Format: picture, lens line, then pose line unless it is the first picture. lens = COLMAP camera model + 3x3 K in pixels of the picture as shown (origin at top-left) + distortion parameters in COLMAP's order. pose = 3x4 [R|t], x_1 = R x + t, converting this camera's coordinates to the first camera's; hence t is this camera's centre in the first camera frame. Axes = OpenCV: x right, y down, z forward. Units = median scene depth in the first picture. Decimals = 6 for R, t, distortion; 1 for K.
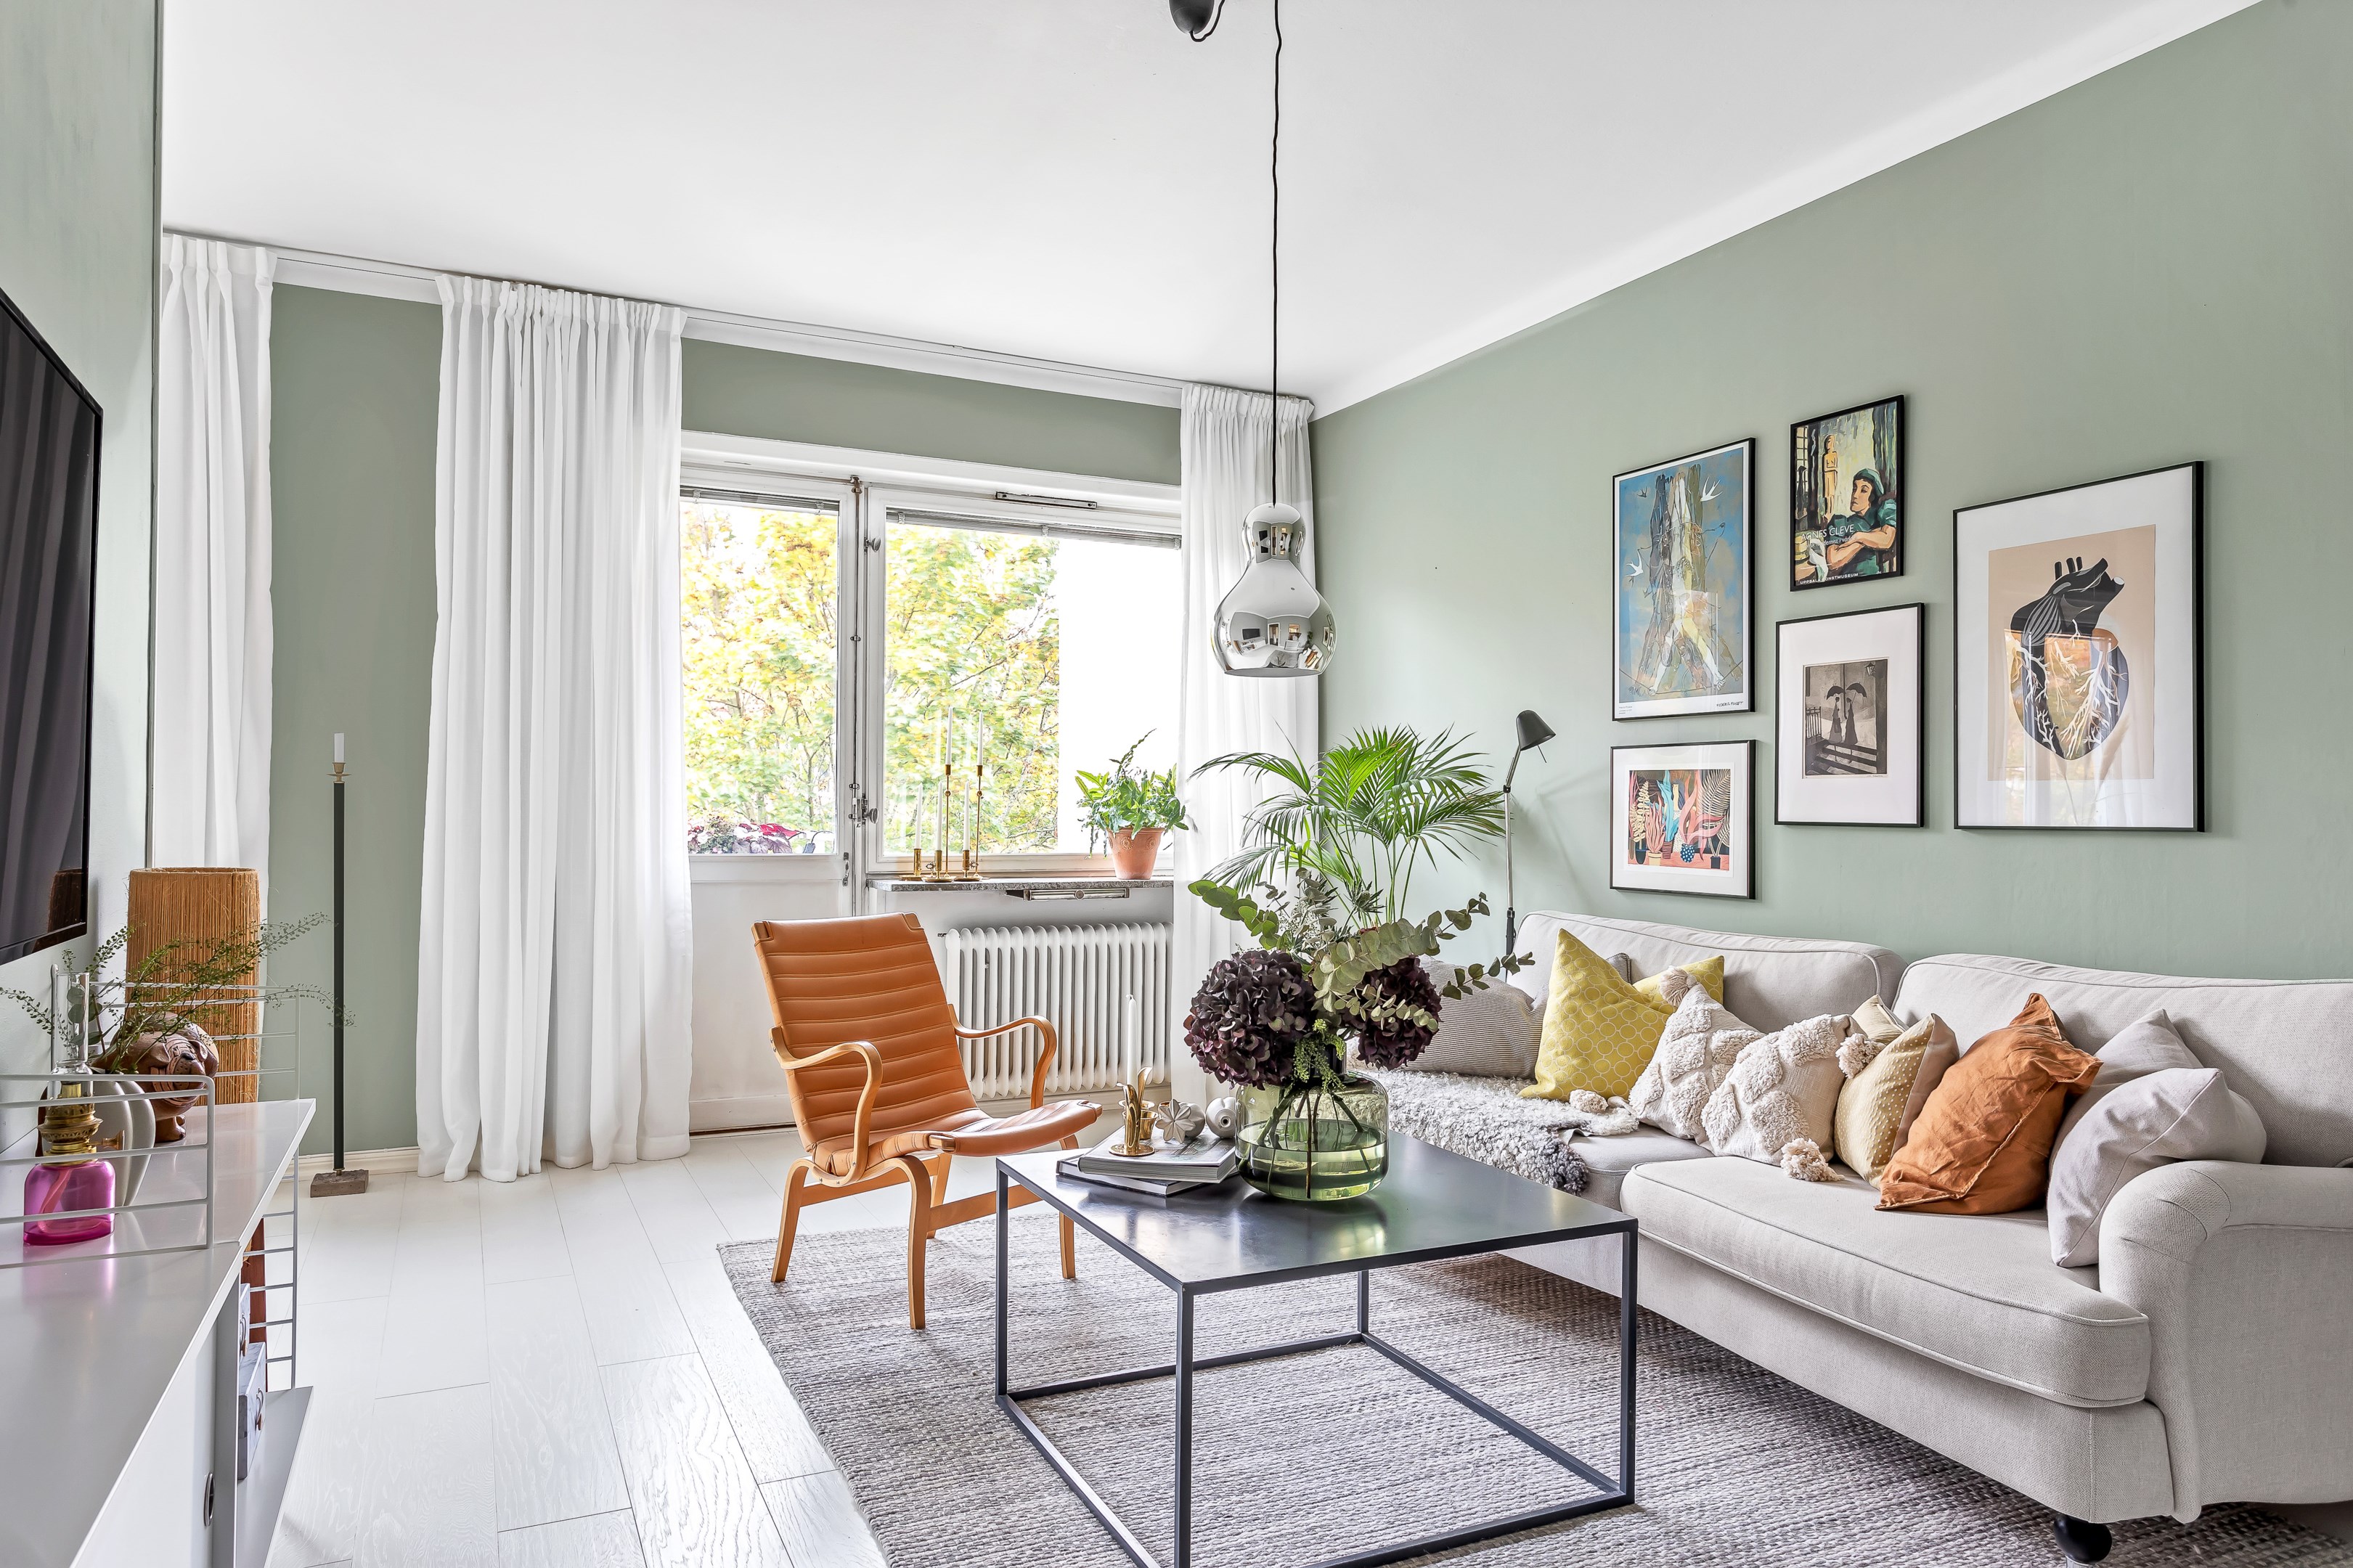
lens RADIAL K [[1436.9, 0, 1184.2], [0, 1436.9, 787.3], [0, 0, 1]] dist [-0.023990, 0.004023]
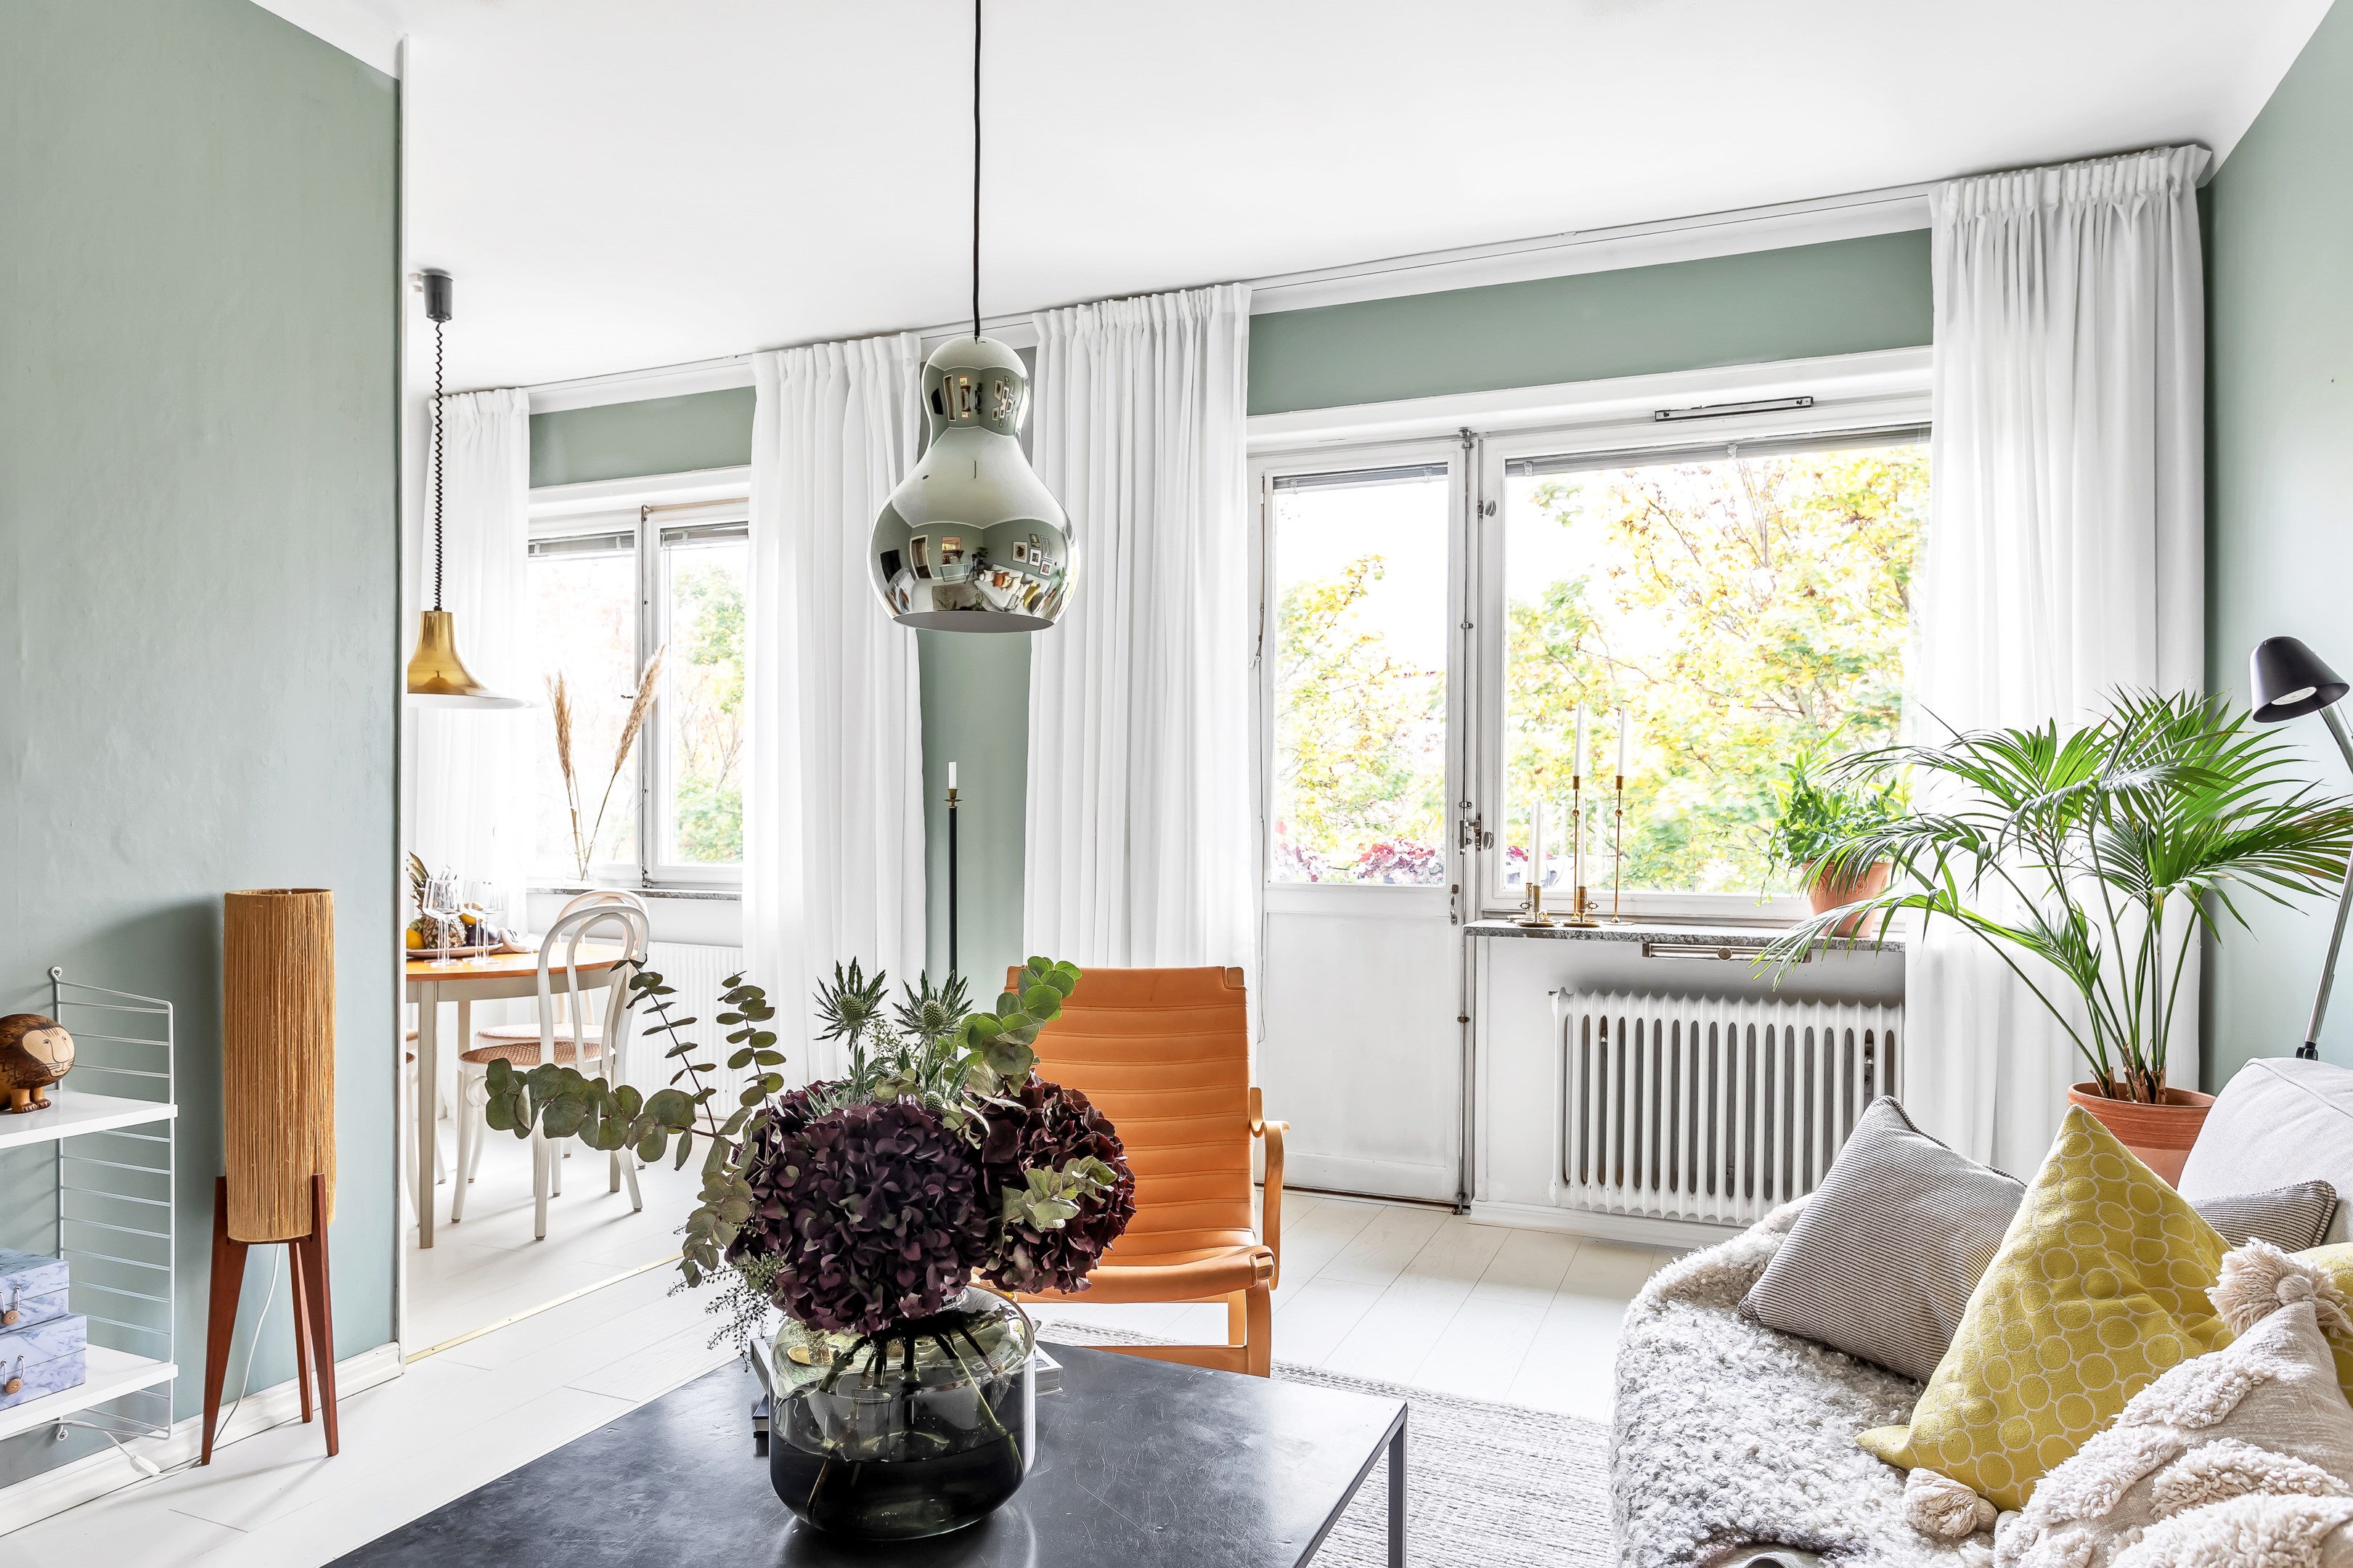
lens RADIAL K [[1436.9, 0, 1212.5], [0, 1436.9, 838.0], [0, 0, 1]] dist [-0.023990, 0.004023]
pose [[0.660801, 0.007733, -0.750521, 0.295471], [0.011230, 0.999733, 0.020188, 0.000114], [0.750477, -0.021768, 0.660538, 0.341829]]
